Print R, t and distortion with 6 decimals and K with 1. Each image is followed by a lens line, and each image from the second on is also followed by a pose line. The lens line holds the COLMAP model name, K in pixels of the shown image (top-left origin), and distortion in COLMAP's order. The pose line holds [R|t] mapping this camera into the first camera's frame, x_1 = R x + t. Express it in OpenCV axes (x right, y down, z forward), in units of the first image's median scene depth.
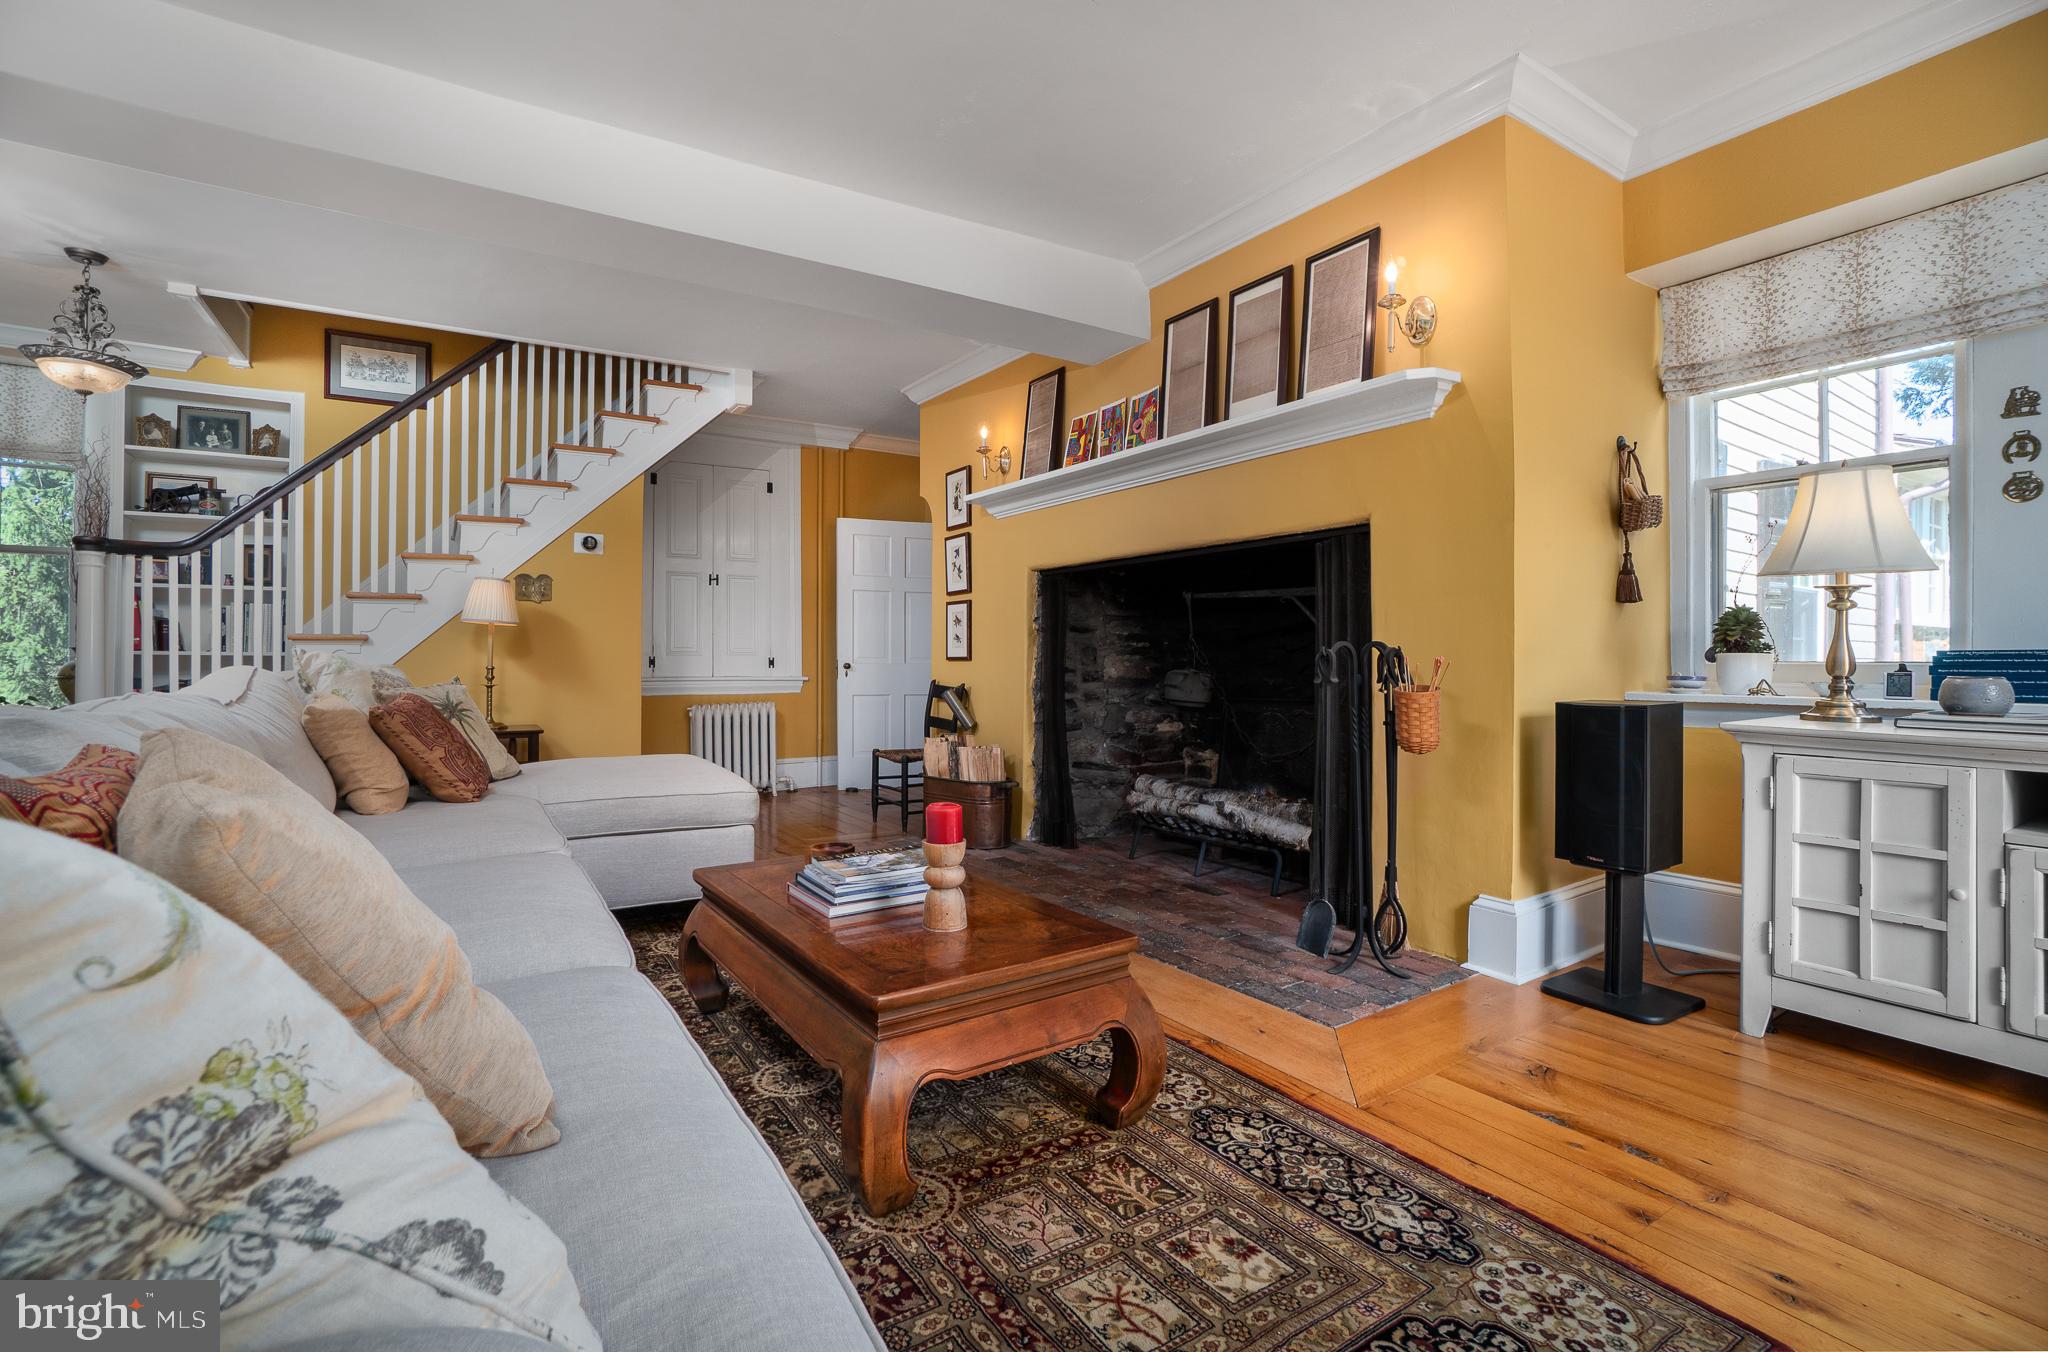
lens RADIAL K [[914.5, 0, 1022.6], [0, 914.5, 644.8], [0, 0, 1]] dist [-0.000782, -0.000078]
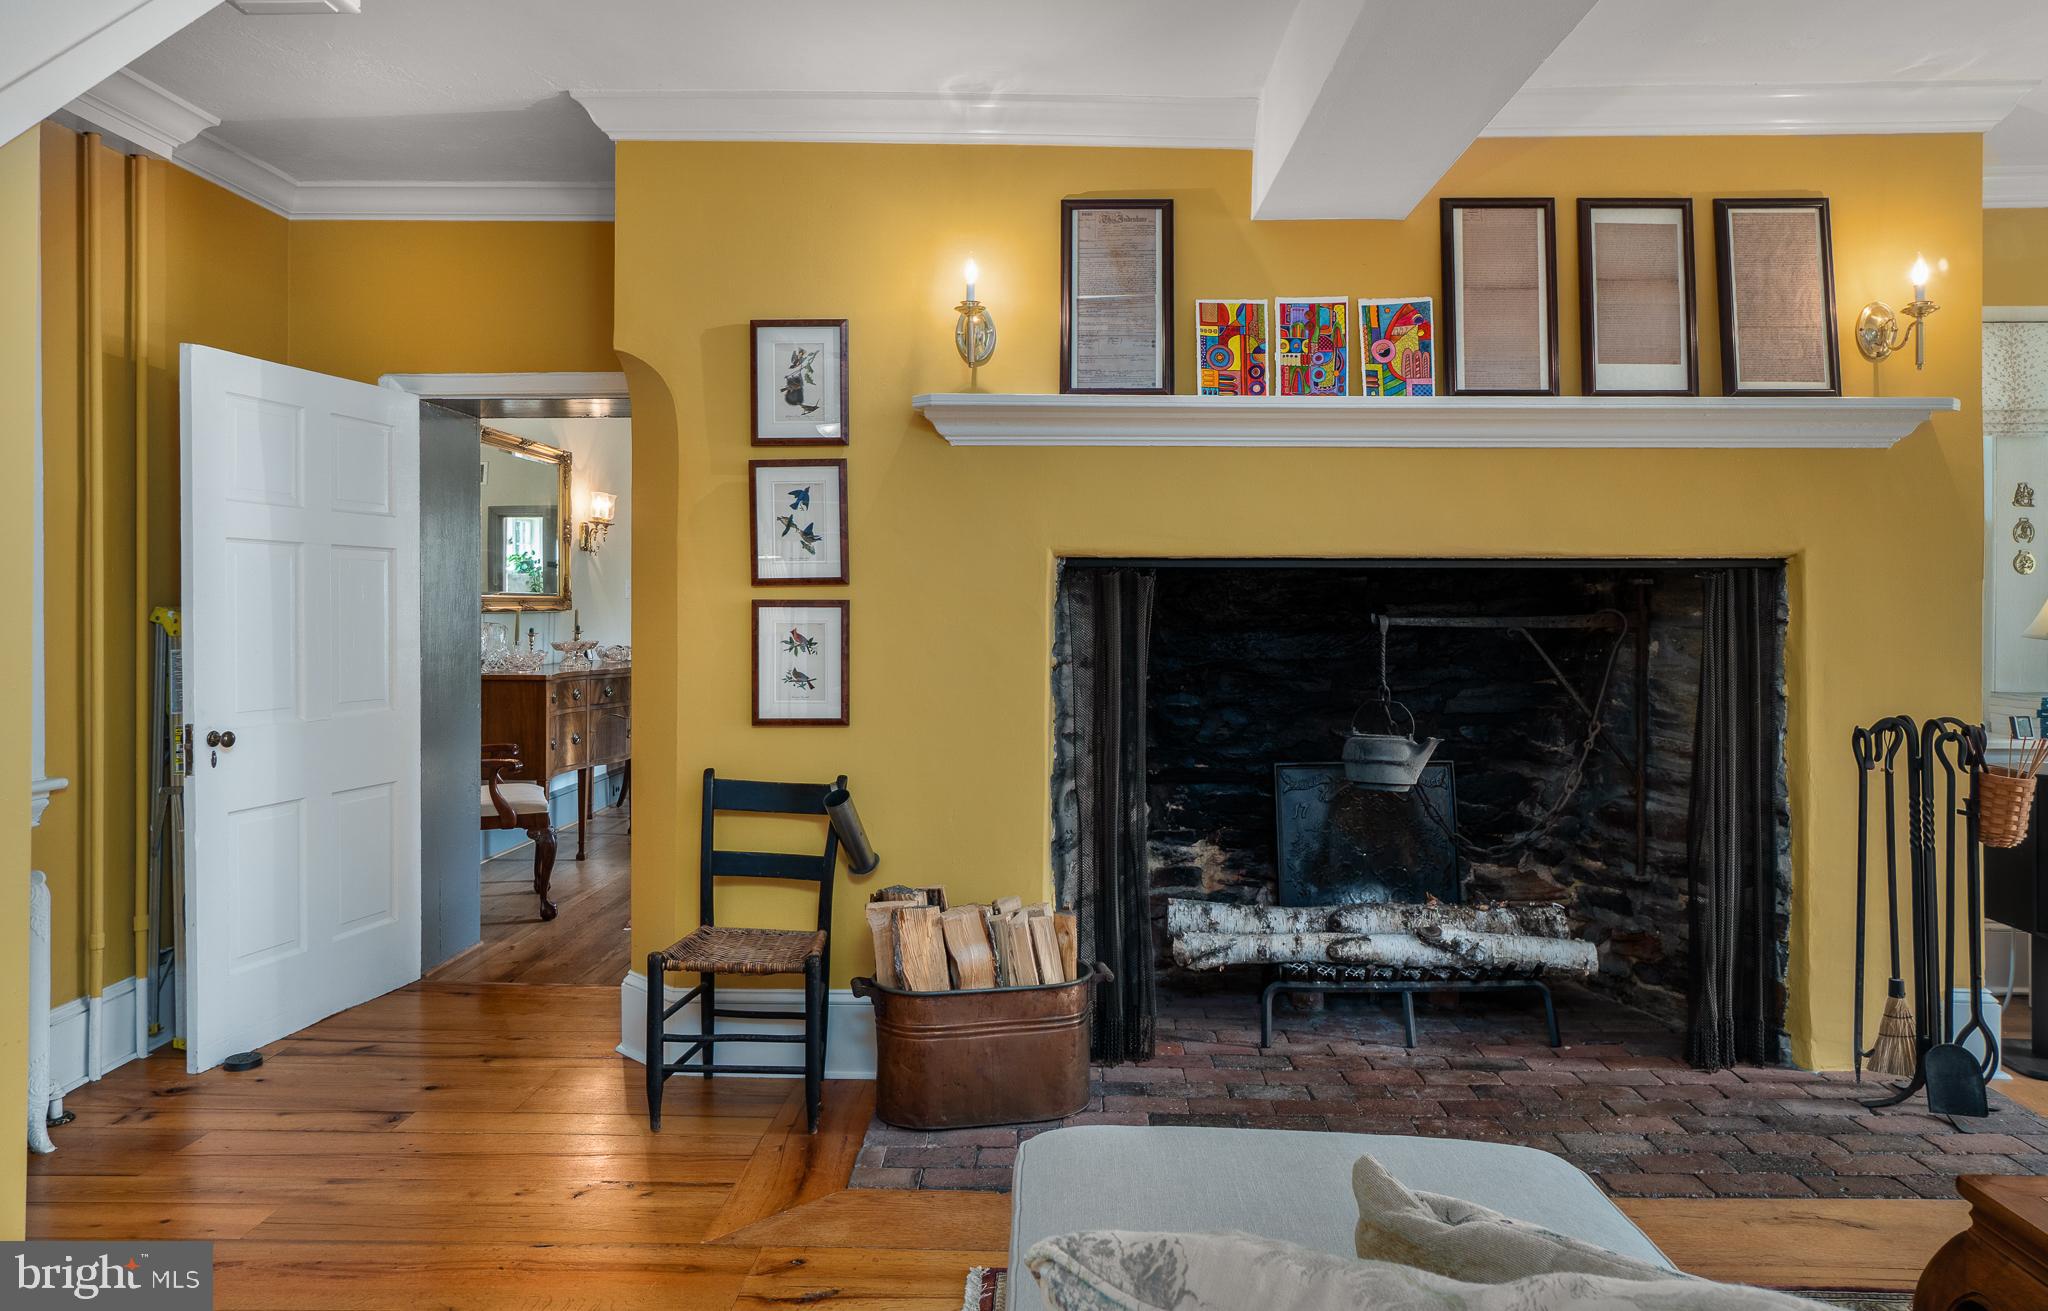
lens RADIAL K [[1301.1, 0, 1026.2], [0, 1301.1, 596.0], [0, 0, 1]] dist [-0.000187, 0.024285]
pose [[0.574475, 0.001422, 0.818521, -0.695814], [-0.016166, 0.999823, 0.009609, -0.073122], [-0.818362, -0.018752, 0.574397, 0.648908]]
